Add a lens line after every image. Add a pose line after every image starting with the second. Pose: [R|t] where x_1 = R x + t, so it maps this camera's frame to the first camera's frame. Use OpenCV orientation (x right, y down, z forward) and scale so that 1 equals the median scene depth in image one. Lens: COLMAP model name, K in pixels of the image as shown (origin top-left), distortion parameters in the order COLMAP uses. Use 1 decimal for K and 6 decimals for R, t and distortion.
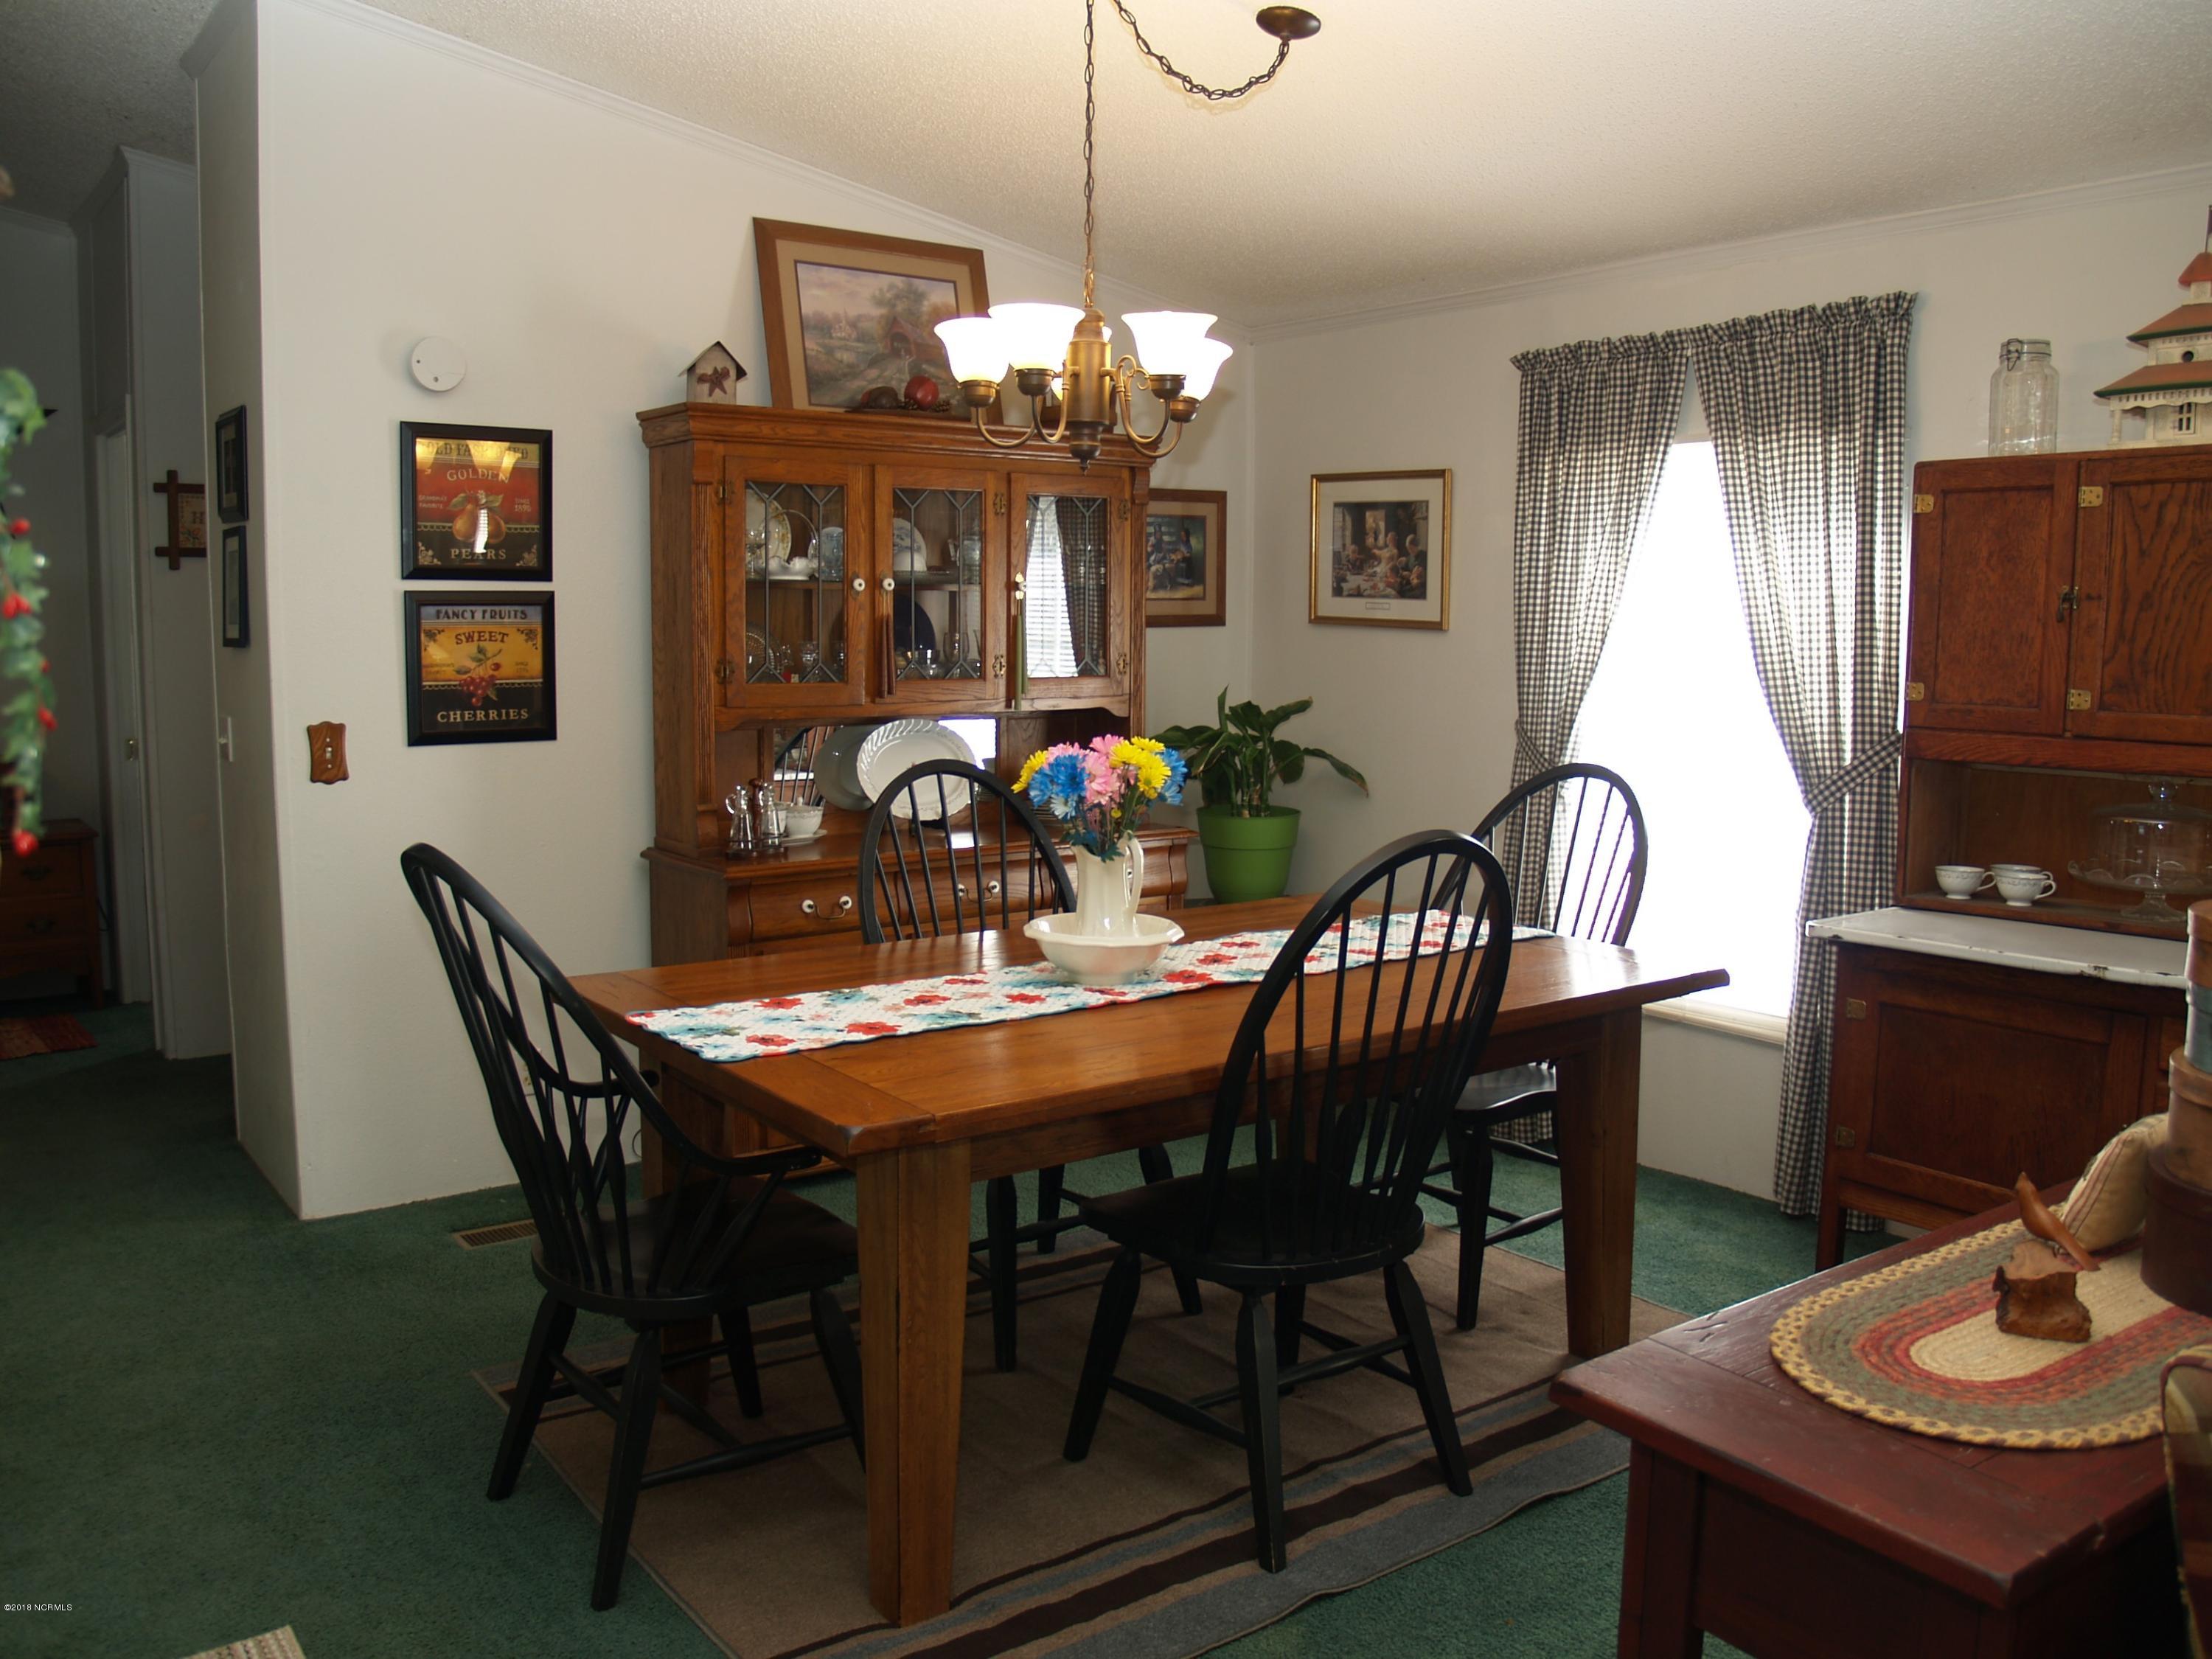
lens RADIAL K [[1806.1, 0, 1112.8], [0, 1806.1, 813.7], [0, 0, 1]] dist [-0.130987, 0.089790]
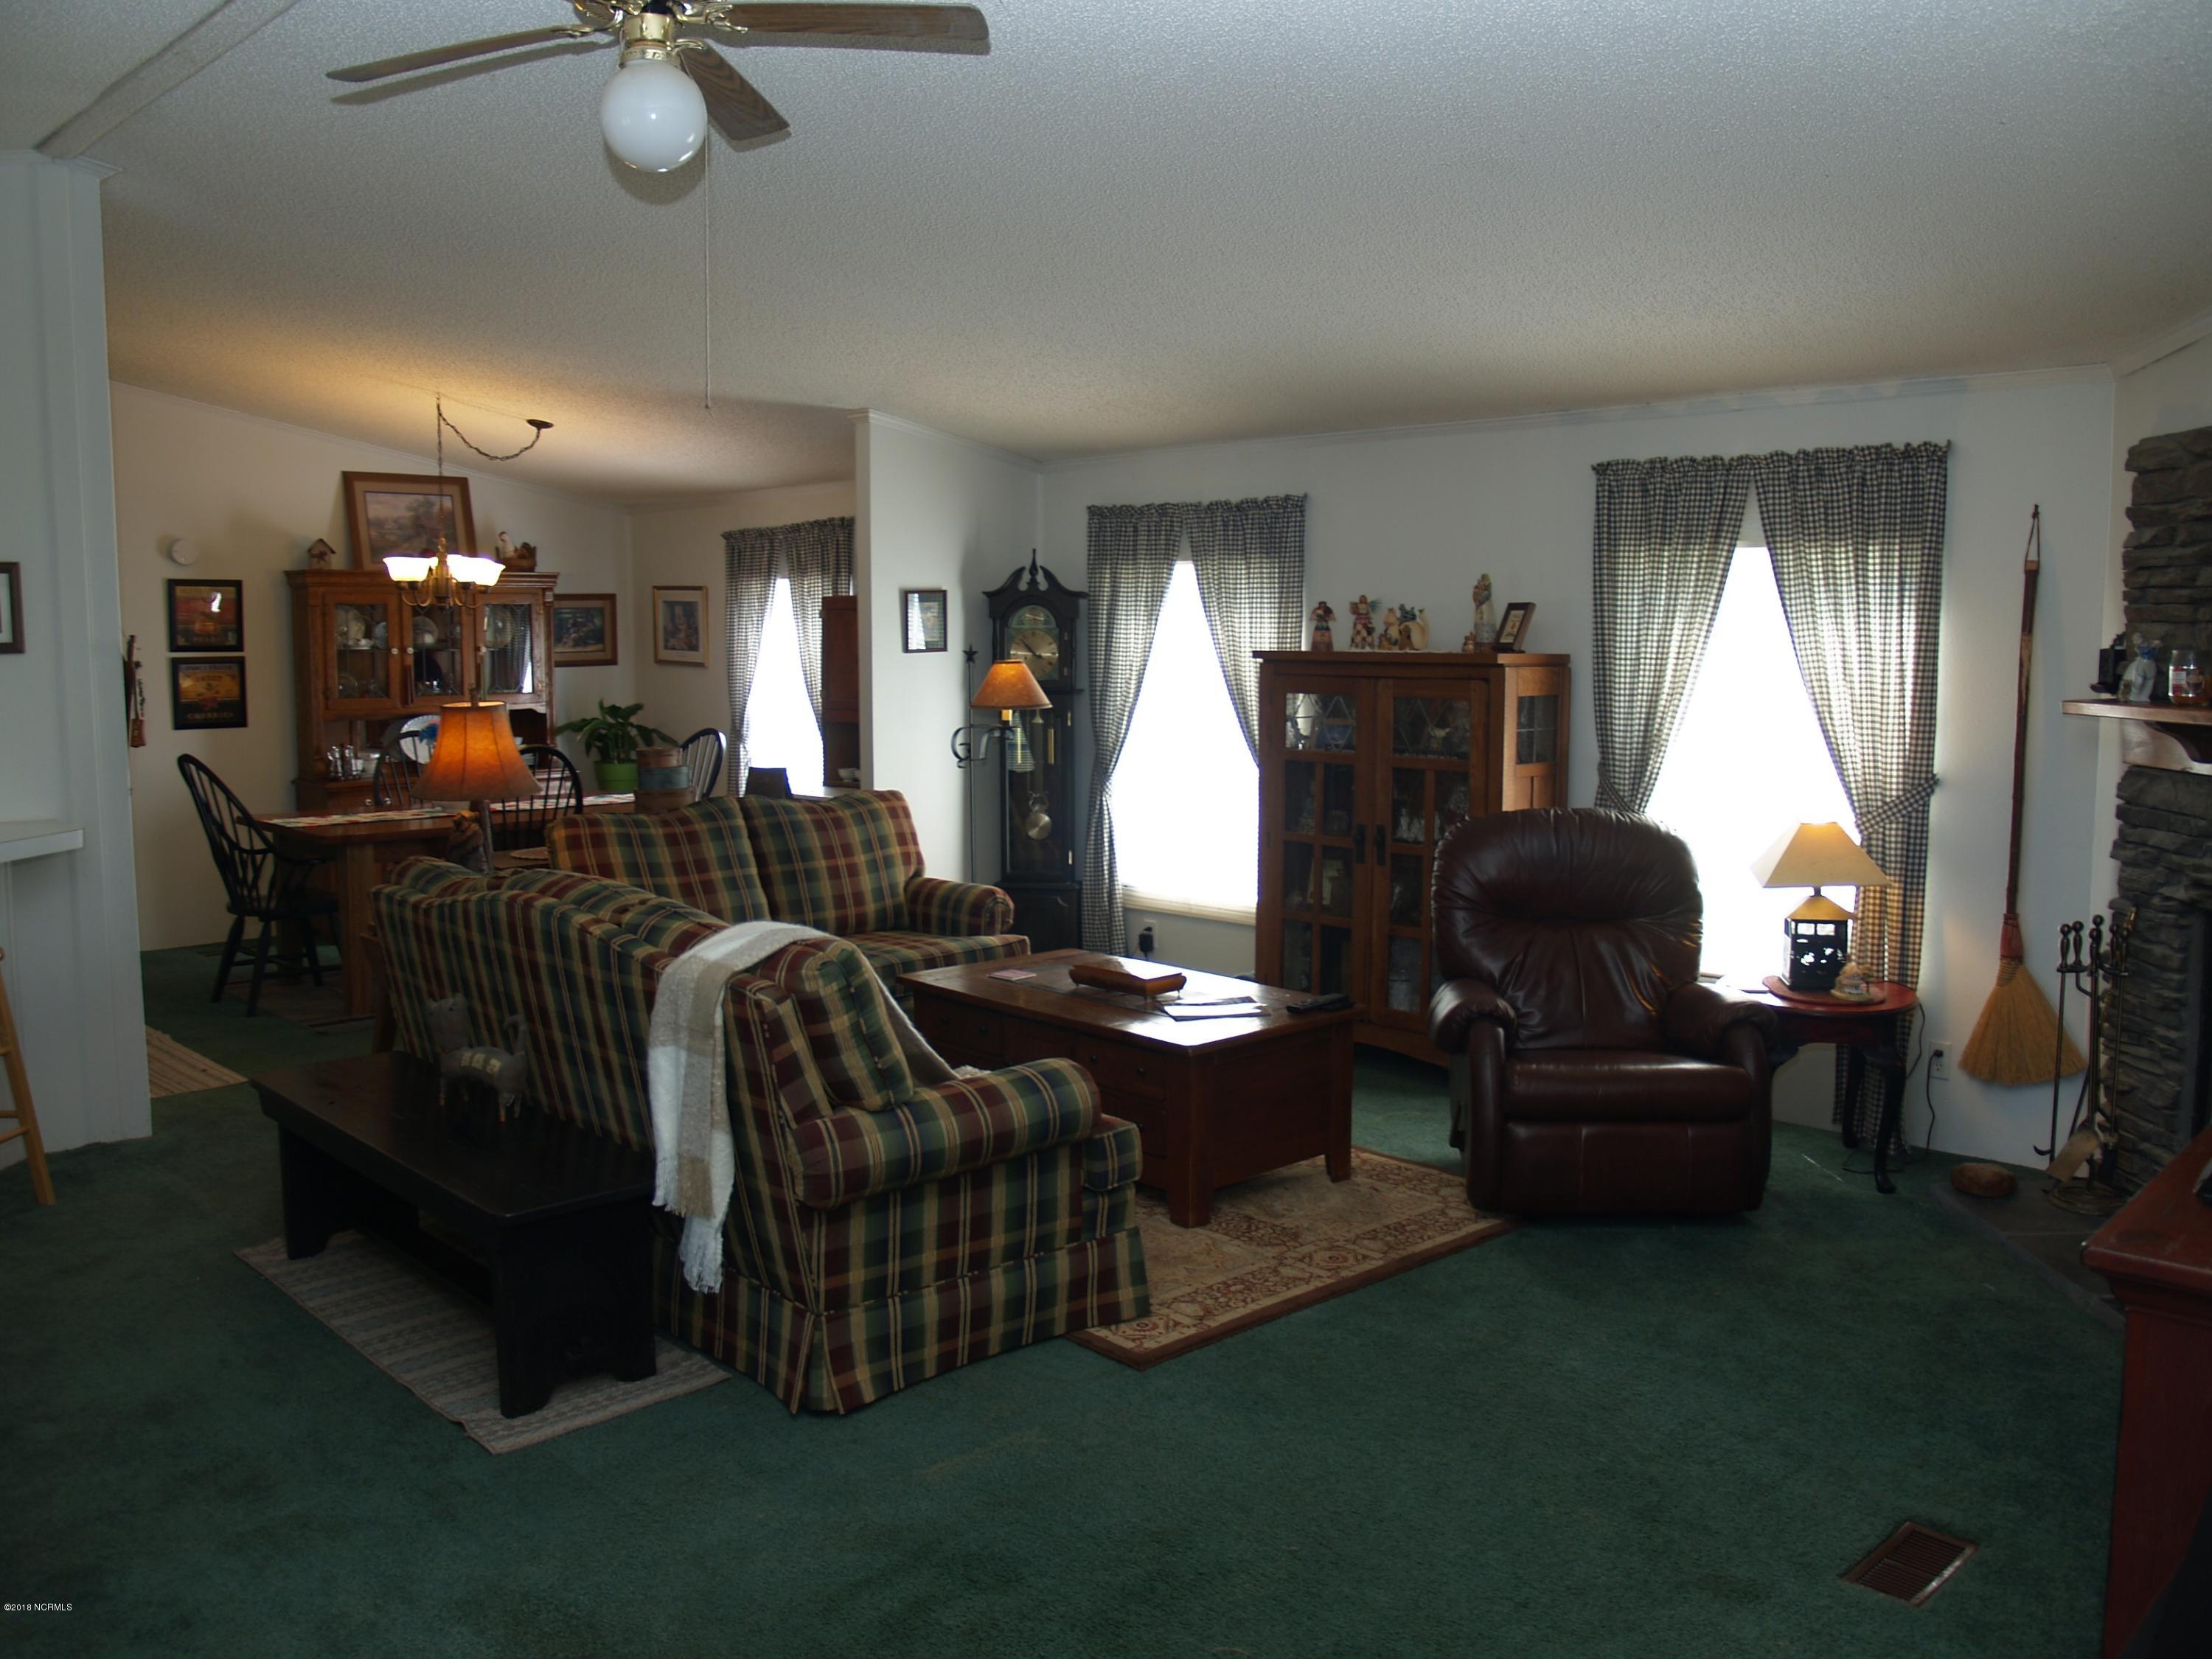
lens RADIAL K [[1806.1, 0, 1112.8], [0, 1806.1, 813.7], [0, 0, 1]] dist [-0.130987, 0.089790]
pose [[0.992218, -0.019034, 0.123046, 0.450173], [0.019747, 0.999795, -0.004578, 0.091894], [-0.122934, 0.006972, 0.992390, -1.197854]]
